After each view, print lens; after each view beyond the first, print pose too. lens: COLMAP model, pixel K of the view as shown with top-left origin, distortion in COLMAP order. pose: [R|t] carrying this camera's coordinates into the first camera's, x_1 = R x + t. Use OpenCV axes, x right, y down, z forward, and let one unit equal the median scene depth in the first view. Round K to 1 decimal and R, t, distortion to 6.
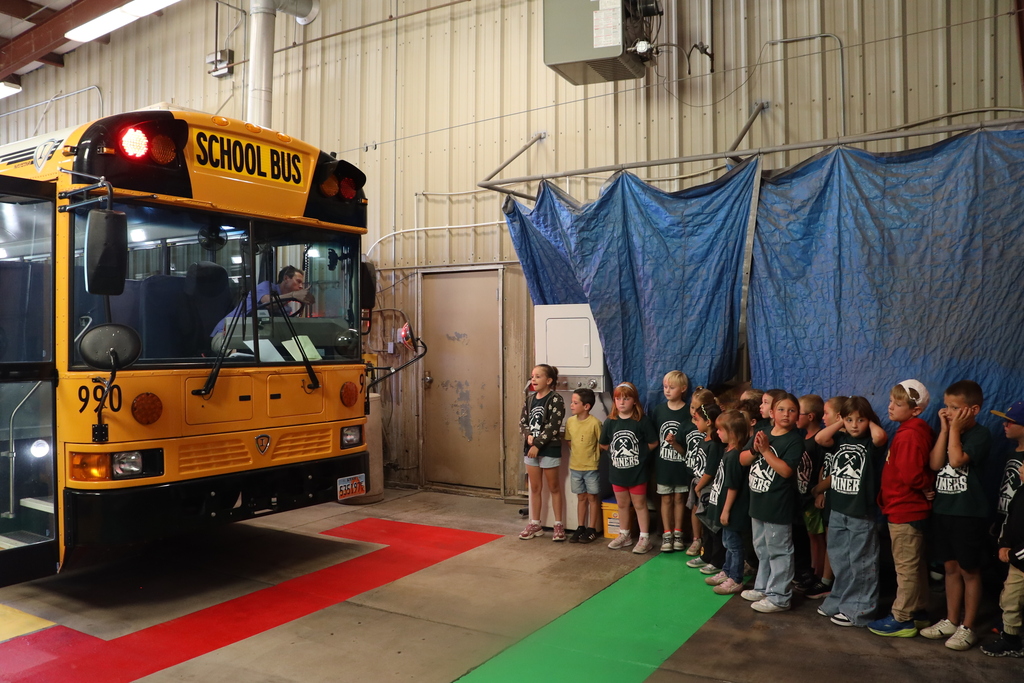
lens RADIAL K [[827.5, 0, 512.0], [0, 827.5, 341.5], [0, 0, 1]] dist [-0.192747, 0.154909]
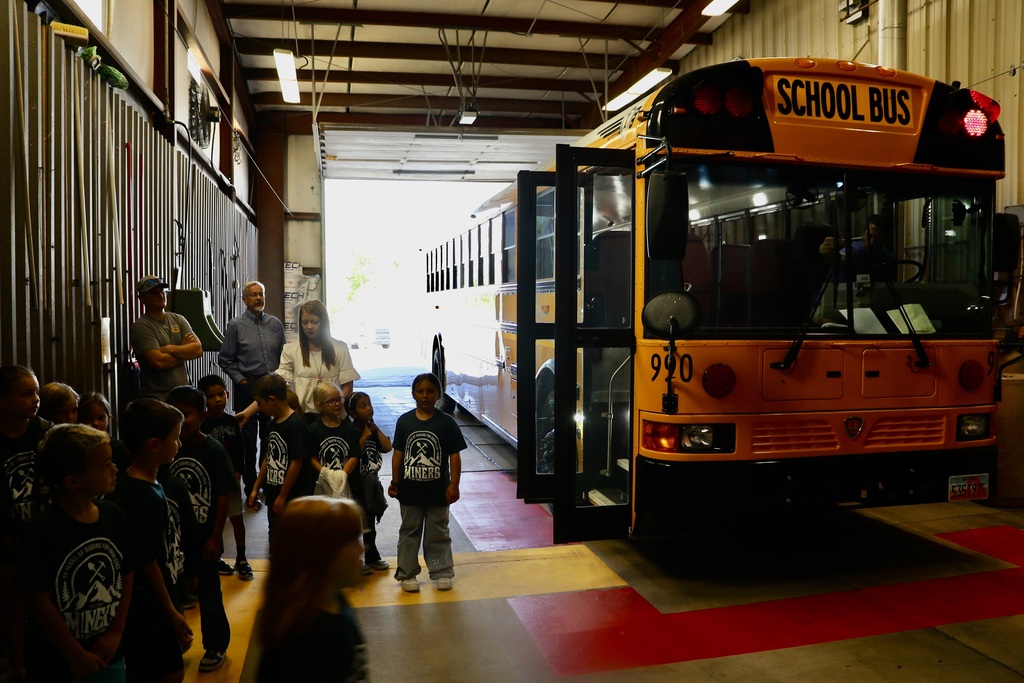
lens RADIAL K [[827.5, 0, 512.0], [0, 827.5, 341.5], [0, 0, 1]] dist [-0.192747, 0.154909]
pose [[0.693432, 0.034280, -0.719707, 0.057443], [-0.004440, 0.999052, 0.043307, -0.002235], [0.720509, -0.026835, 0.692926, 0.141290]]
